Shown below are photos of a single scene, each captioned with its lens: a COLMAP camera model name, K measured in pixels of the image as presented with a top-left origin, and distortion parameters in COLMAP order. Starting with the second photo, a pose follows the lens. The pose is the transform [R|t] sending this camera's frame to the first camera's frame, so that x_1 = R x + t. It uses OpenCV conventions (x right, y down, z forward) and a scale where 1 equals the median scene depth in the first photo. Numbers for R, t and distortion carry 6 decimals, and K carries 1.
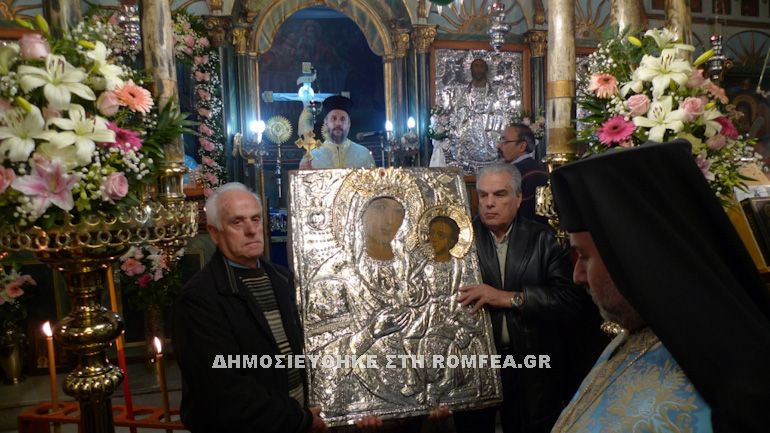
lens RADIAL K [[507.5, 0, 385.0], [0, 507.5, 216.5], [0, 0, 1]] dist [-0.035863, -0.003197]
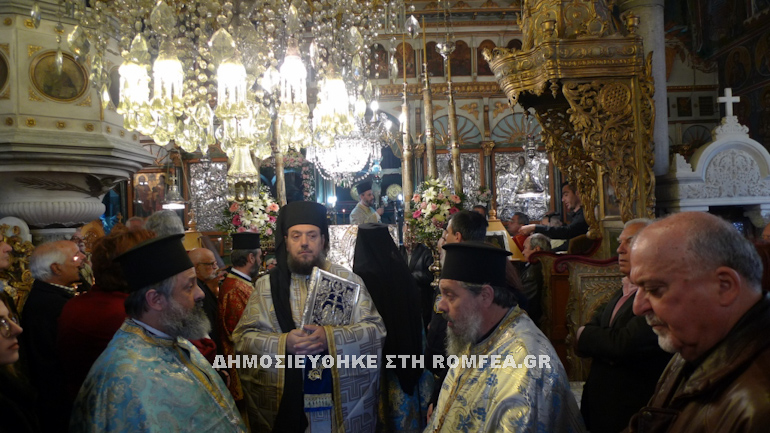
lens RADIAL K [[507.5, 0, 385.0], [0, 507.5, 216.5], [0, 0, 1]] dist [-0.035863, -0.003197]
pose [[0.969482, -0.005897, -0.245090, 1.242649], [-0.012432, 0.997242, -0.073169, 0.091826], [0.244846, 0.073983, 0.966735, -2.477162]]
